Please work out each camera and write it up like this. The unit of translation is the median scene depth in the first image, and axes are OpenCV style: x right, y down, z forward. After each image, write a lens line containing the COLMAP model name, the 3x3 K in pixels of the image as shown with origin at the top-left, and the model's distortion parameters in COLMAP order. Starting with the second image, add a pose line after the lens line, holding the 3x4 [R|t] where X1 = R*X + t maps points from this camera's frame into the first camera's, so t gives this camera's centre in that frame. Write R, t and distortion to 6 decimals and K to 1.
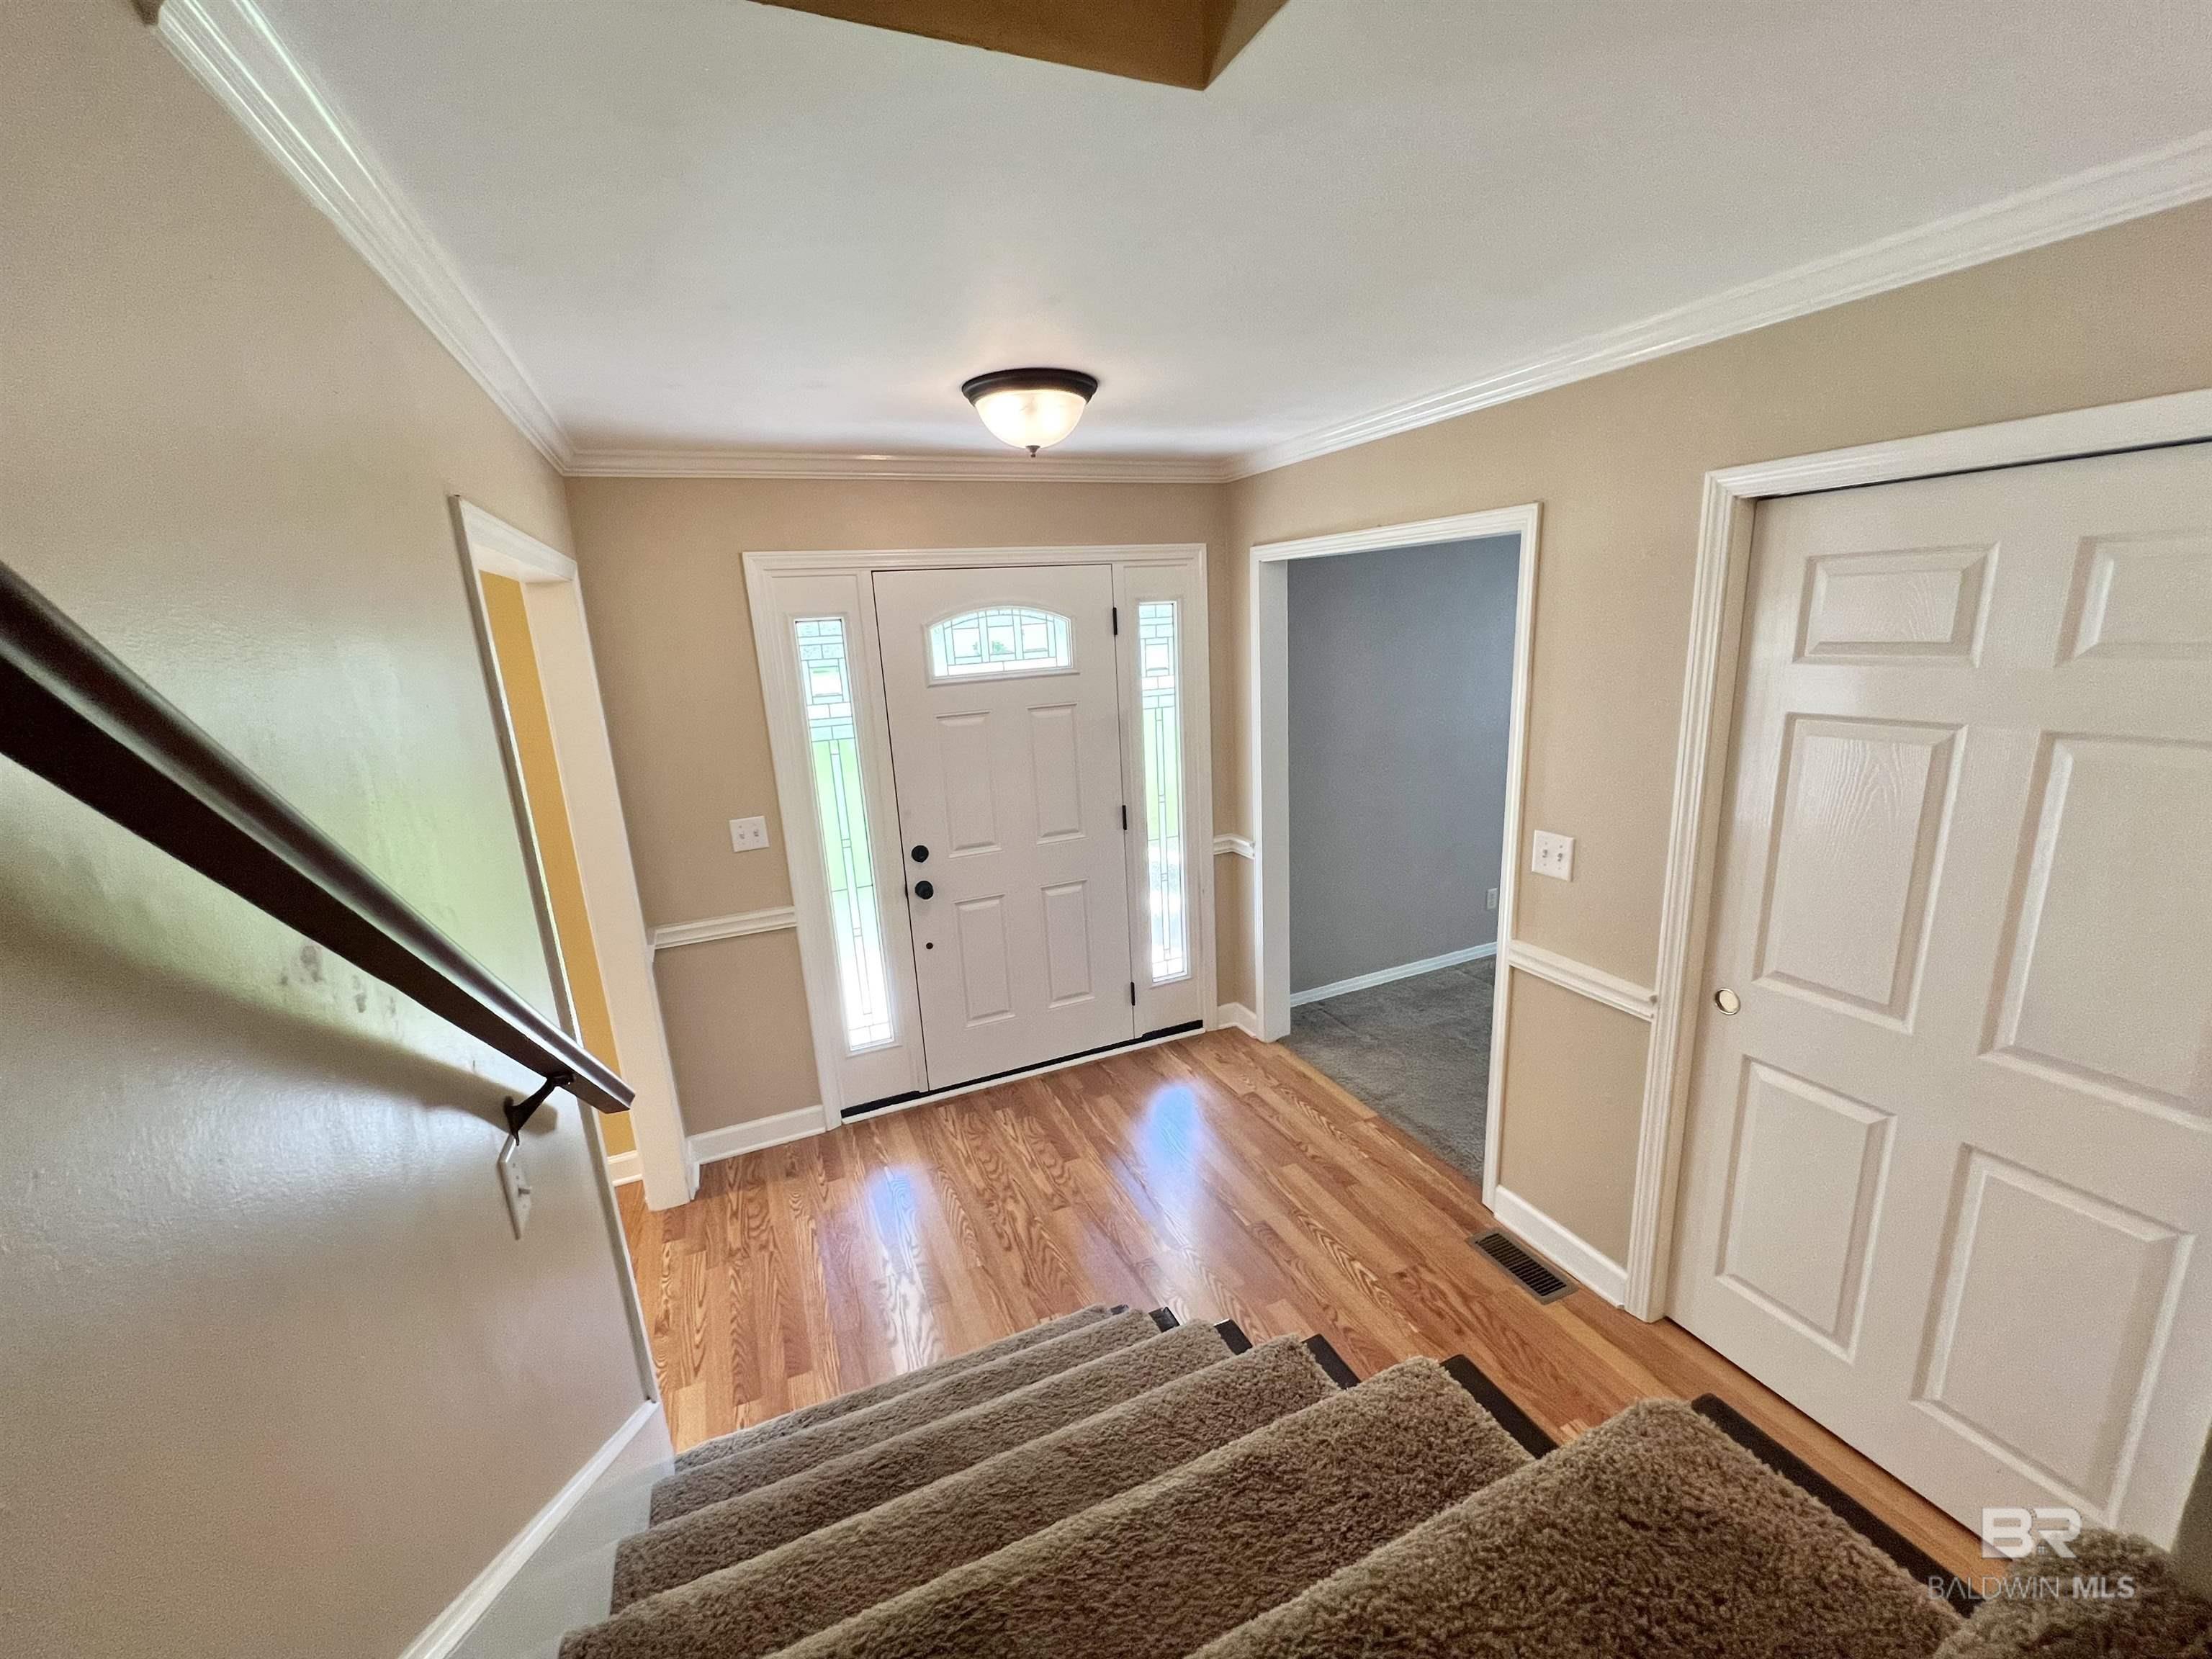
lens RADIAL K [[887.8, 0, 1109.3], [0, 887.8, 832.8], [0, 0, 1]] dist [-0.002365, 0.000667]
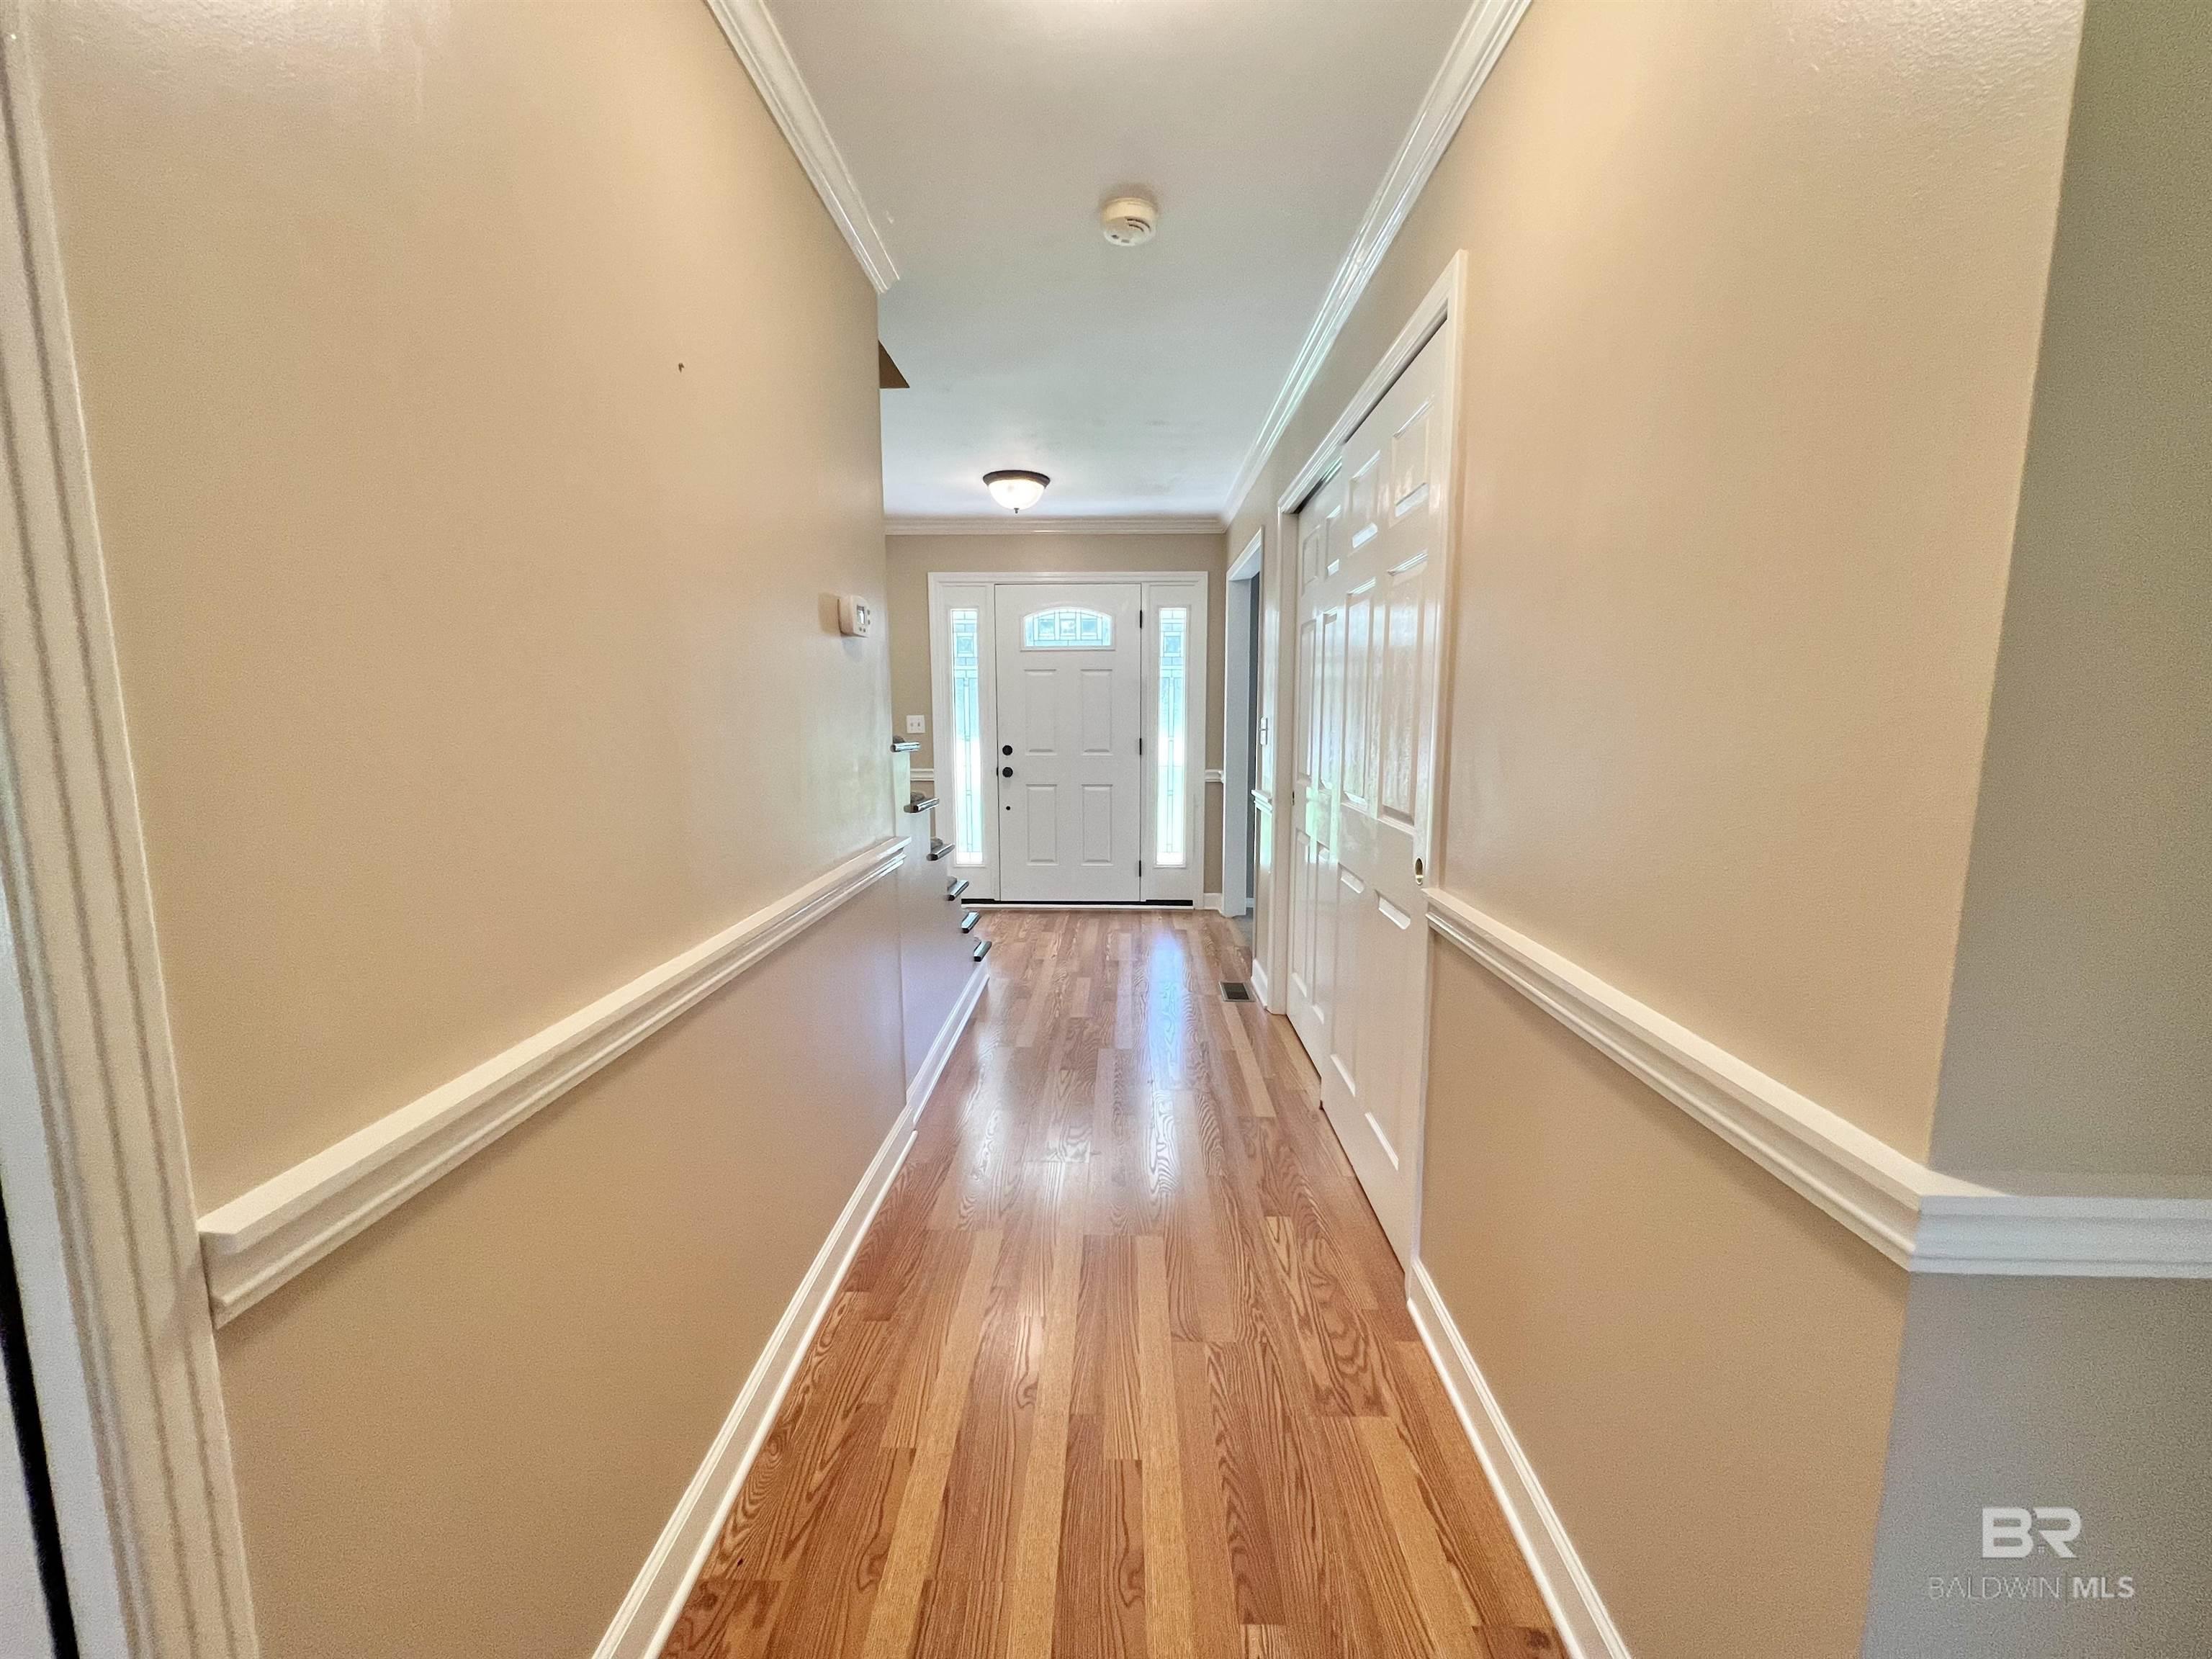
lens RADIAL K [[898.1, 0, 1106.0], [0, 898.1, 841.2], [0, 0, 1]] dist [0.000391, 0.000033]
pose [[0.905136, 0.110289, -0.410567, 0.691926], [-0.145873, 0.987702, -0.056268, 0.268906], [0.399312, 0.110821, 0.910093, -0.470980]]
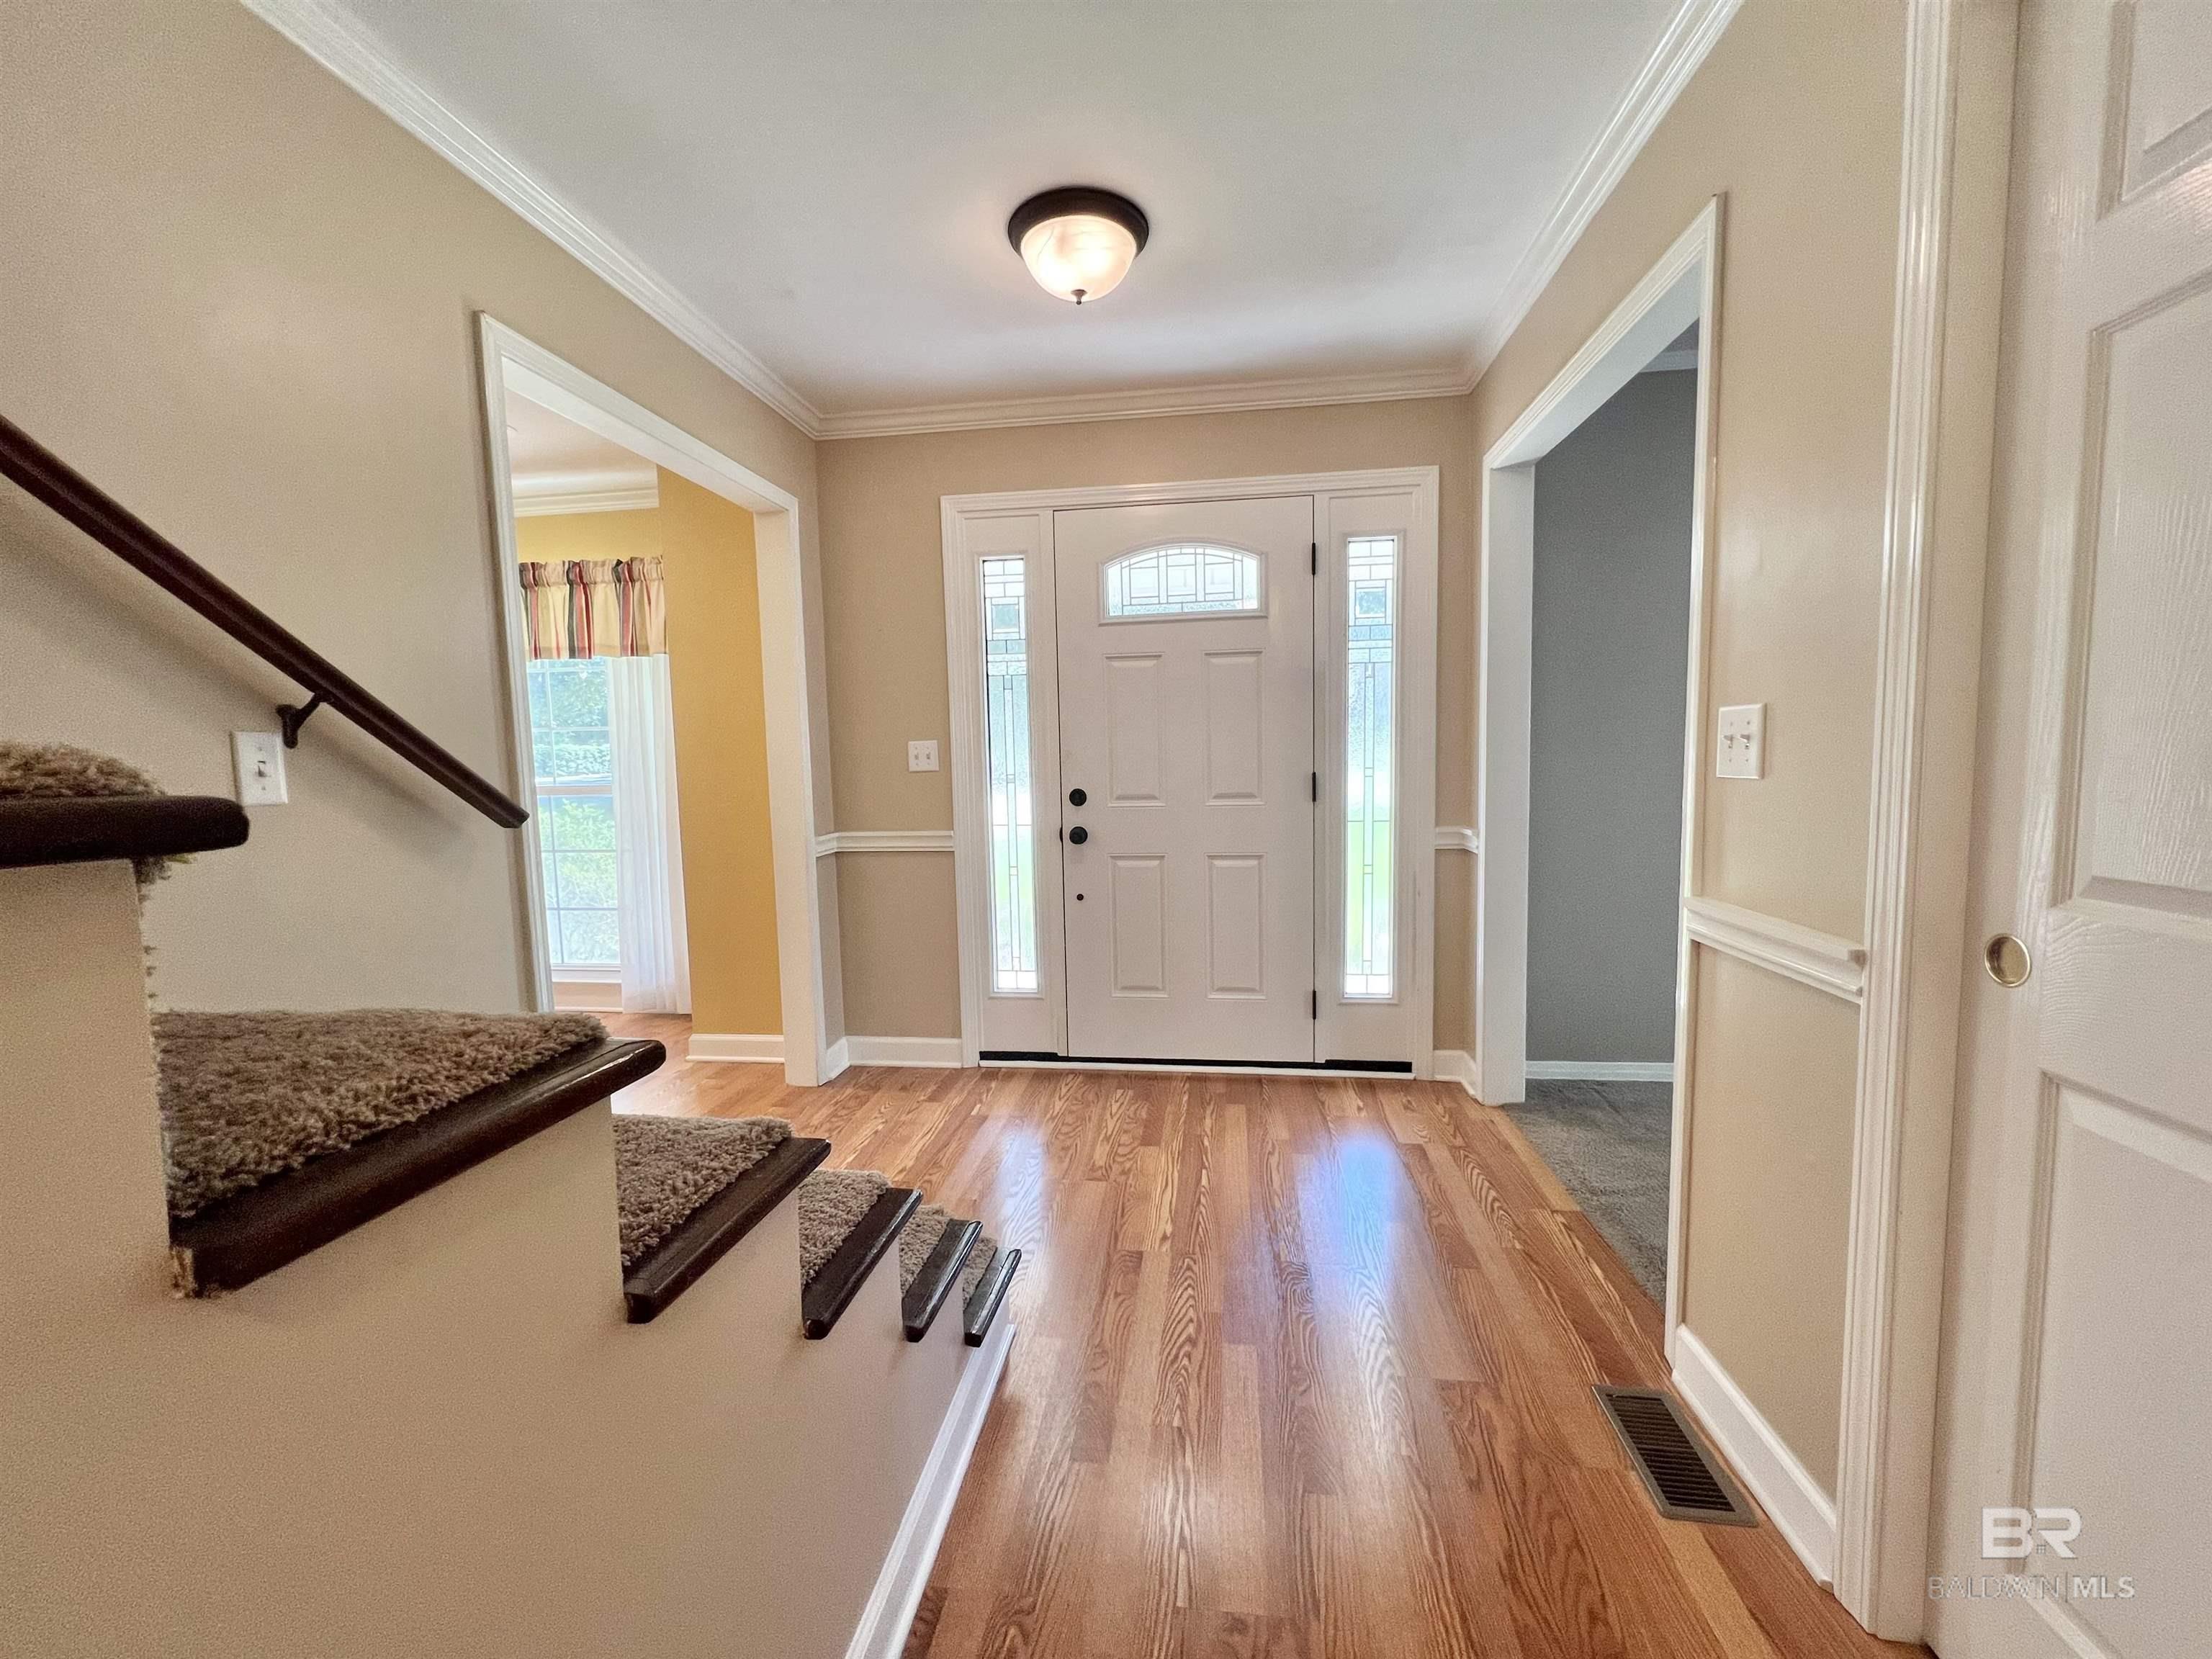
lens RADIAL K [[885.2, 0, 1109.1], [0, 885.2, 832.4], [0, 0, 1]] dist [-0.001526, -0.000154]
pose [[0.855690, 0.078582, -0.511488, 0.321789], [-0.146185, 0.984852, -0.093253, 0.149955], [0.496412, 0.154567, 0.854216, 0.198899]]
